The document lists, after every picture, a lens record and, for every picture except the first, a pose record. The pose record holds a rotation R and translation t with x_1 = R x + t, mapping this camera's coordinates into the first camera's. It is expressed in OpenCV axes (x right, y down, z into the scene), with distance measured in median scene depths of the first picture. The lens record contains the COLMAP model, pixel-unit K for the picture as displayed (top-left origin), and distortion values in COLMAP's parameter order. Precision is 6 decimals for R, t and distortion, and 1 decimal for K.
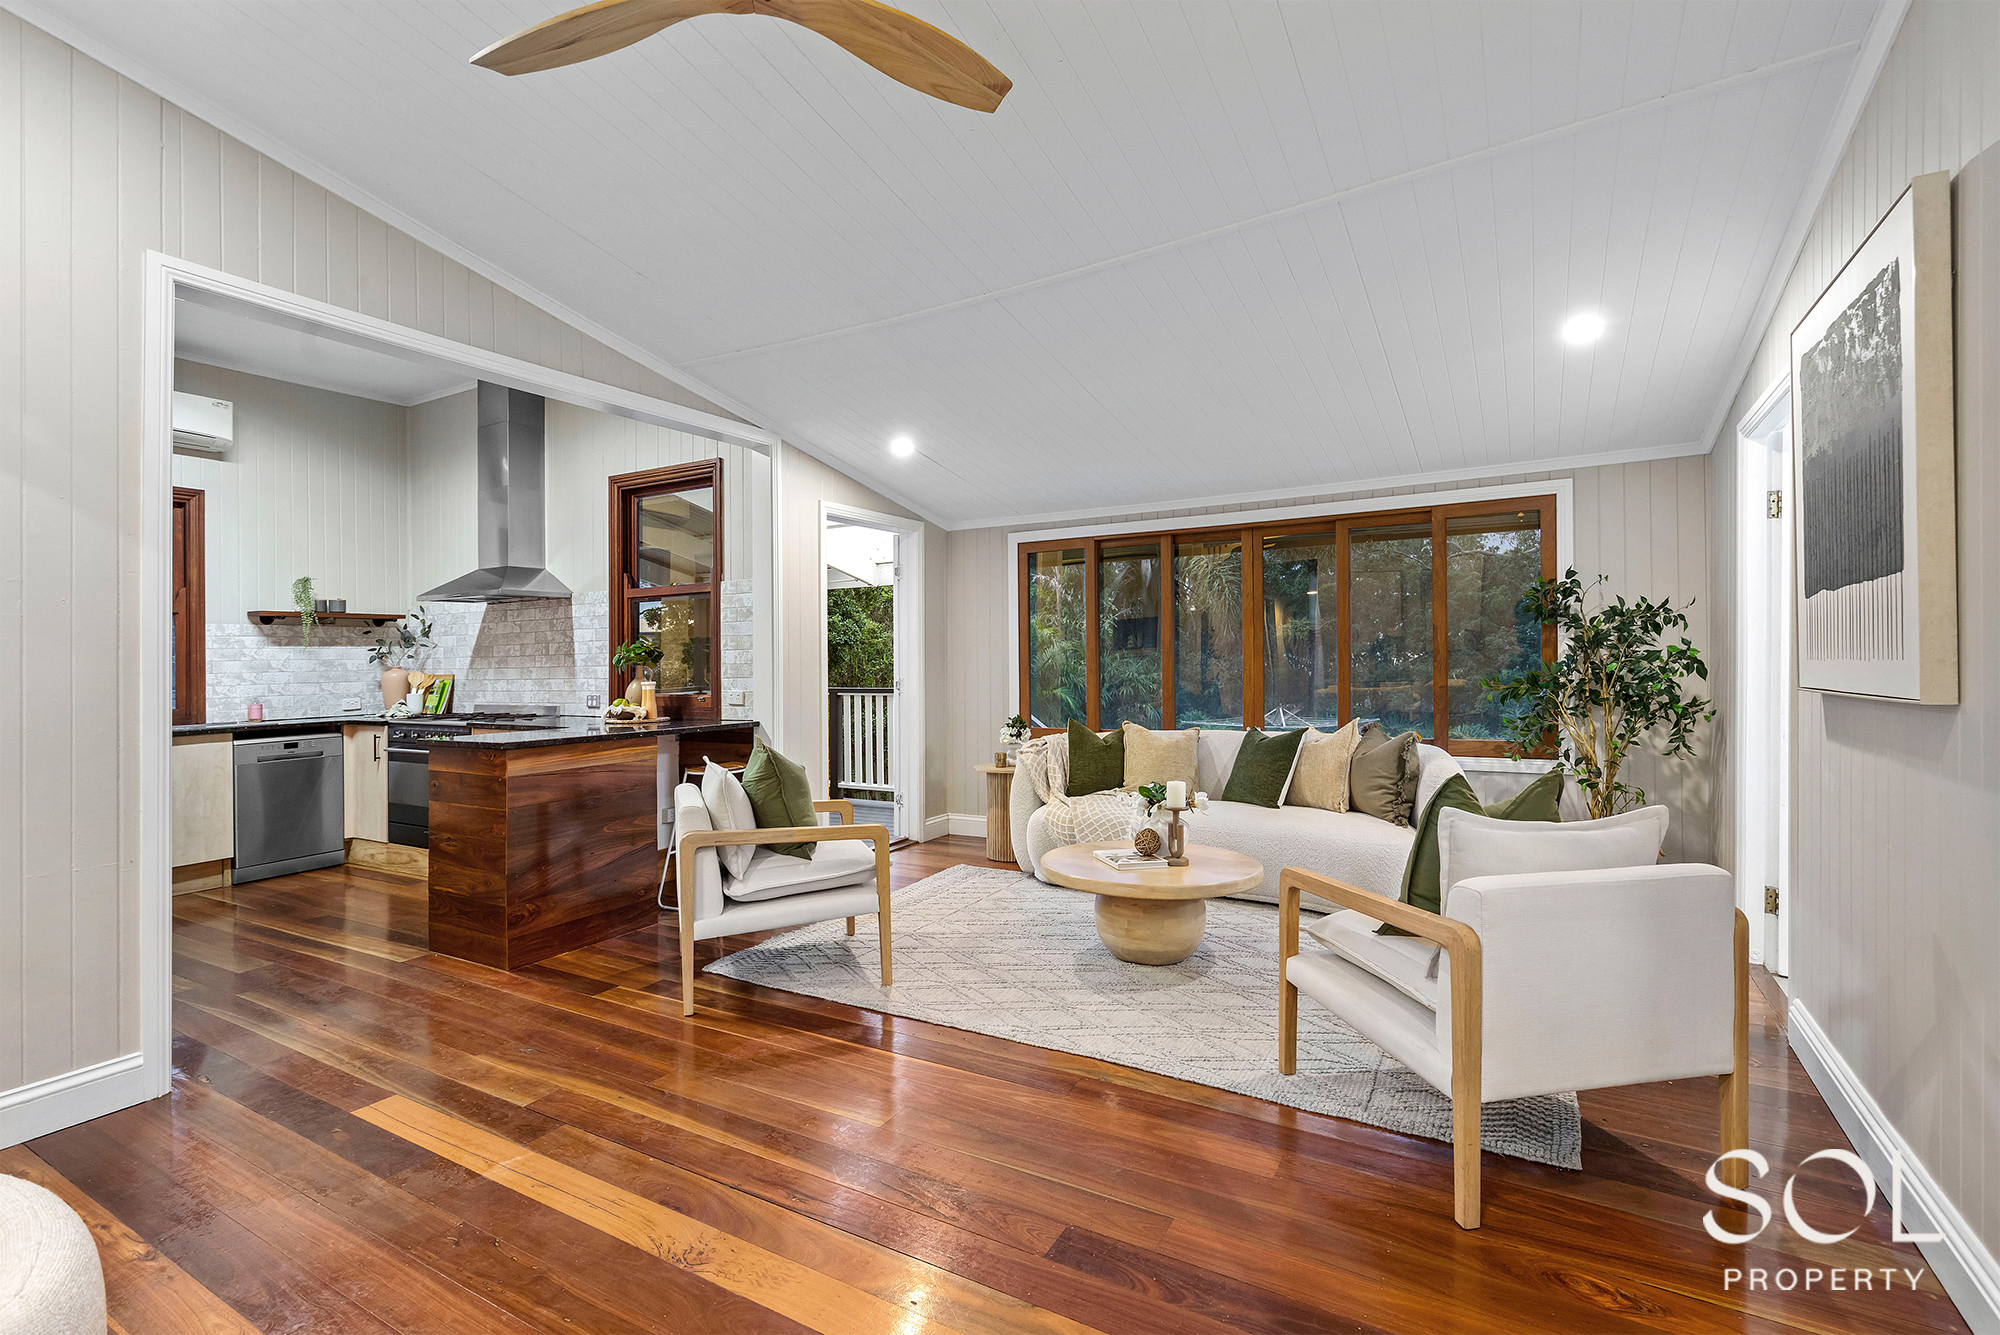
lens RADIAL K [[925.8, 0, 942.8], [0, 925.8, 646.4], [0, 0, 1]] dist [-0.001171, -0.000798]
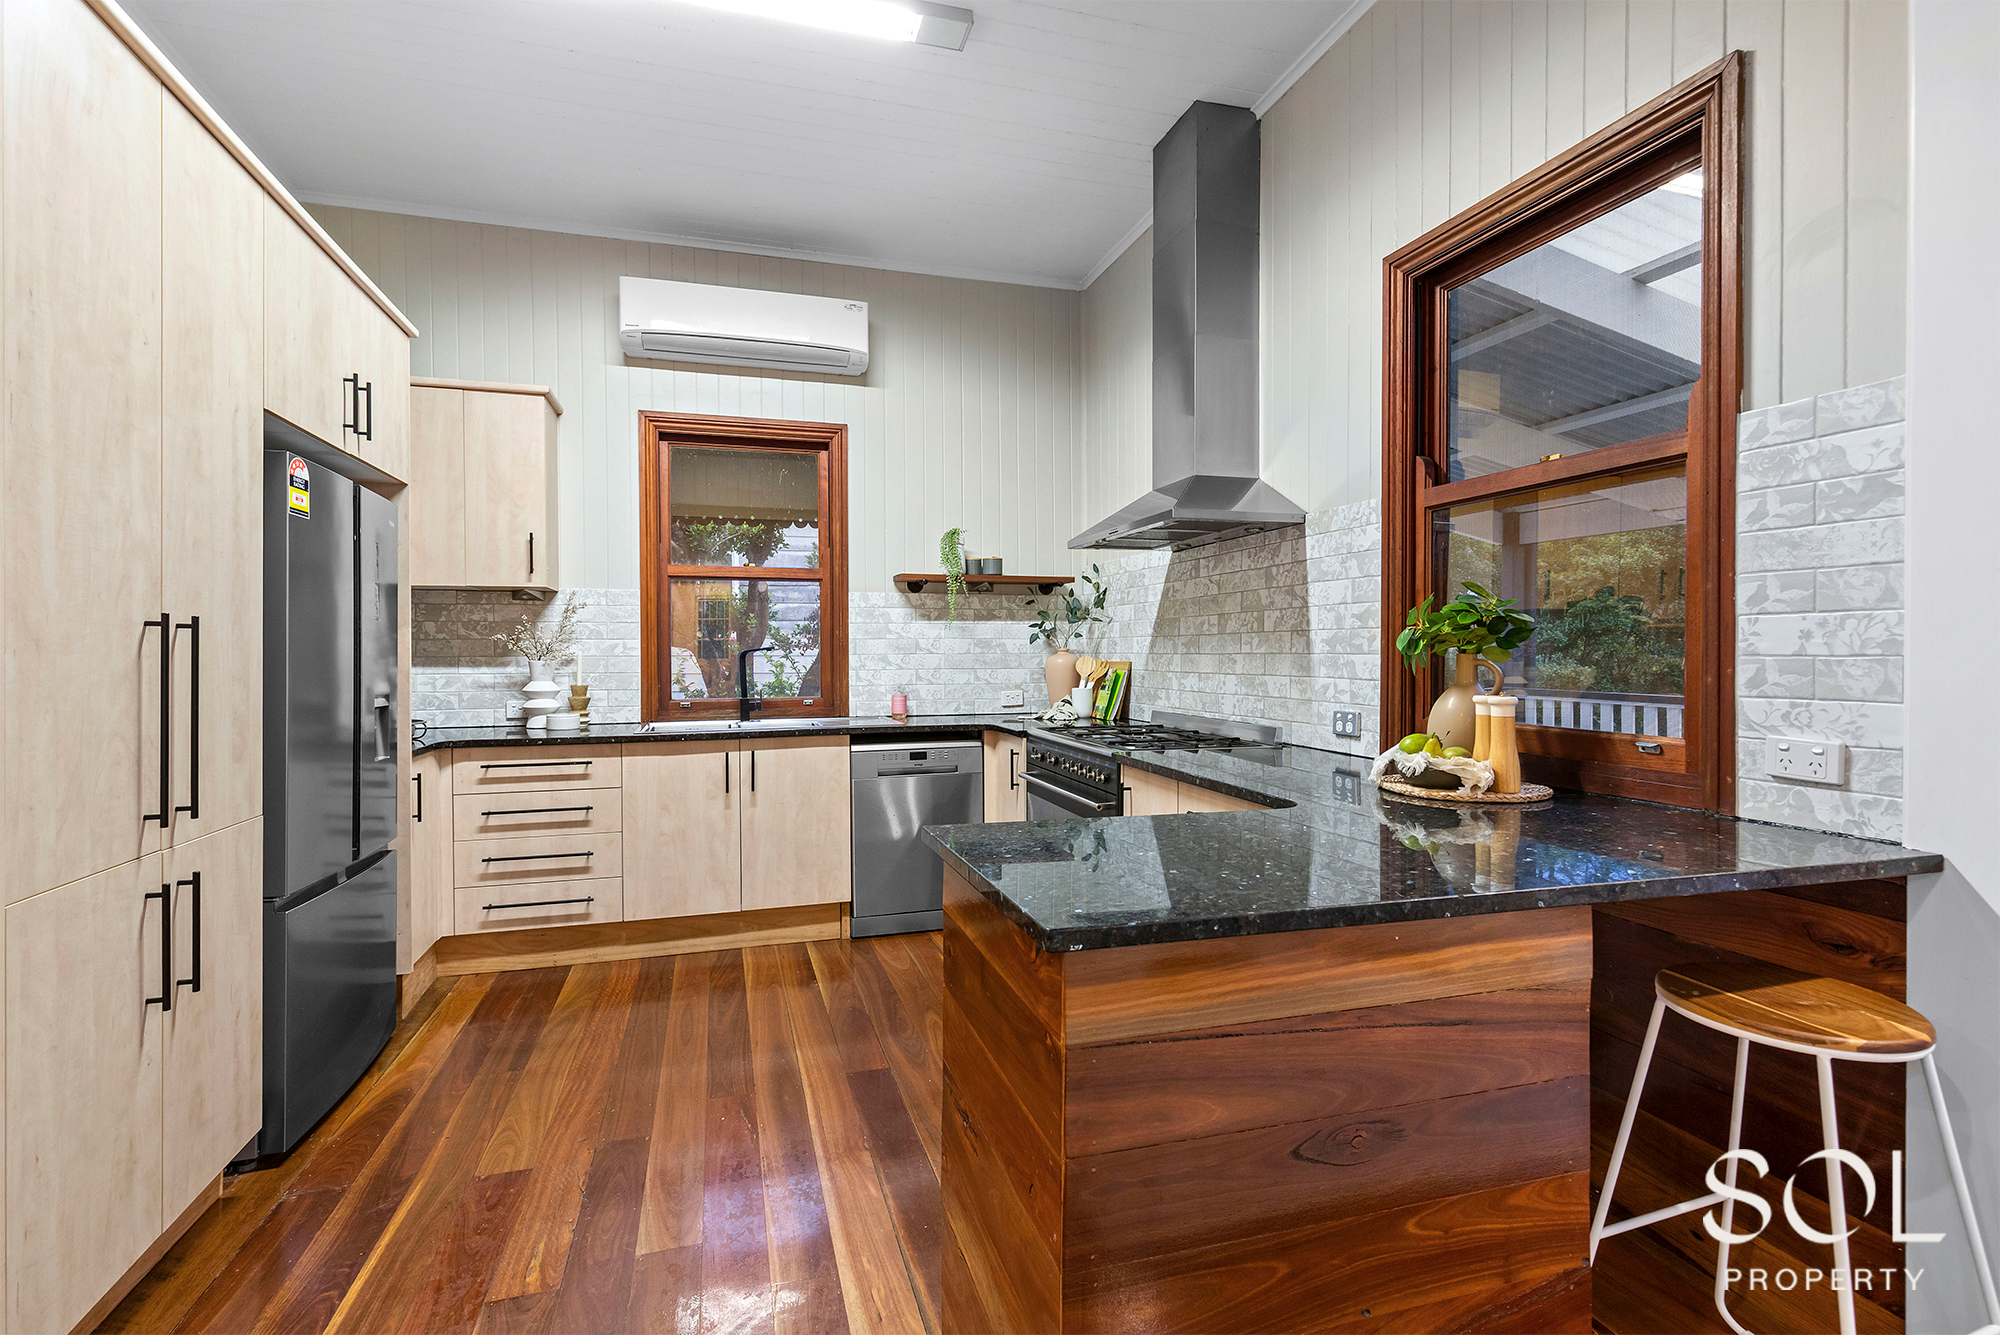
lens RADIAL K [[925.8, 0, 942.8], [0, 925.8, 646.4], [0, 0, 1]] dist [-0.001171, -0.000798]
pose [[0.726566, 0.012094, -0.686990, -0.183327], [-0.000949, 0.999862, 0.016599, 0.008880], [0.687096, -0.011408, 0.726477, 0.462487]]
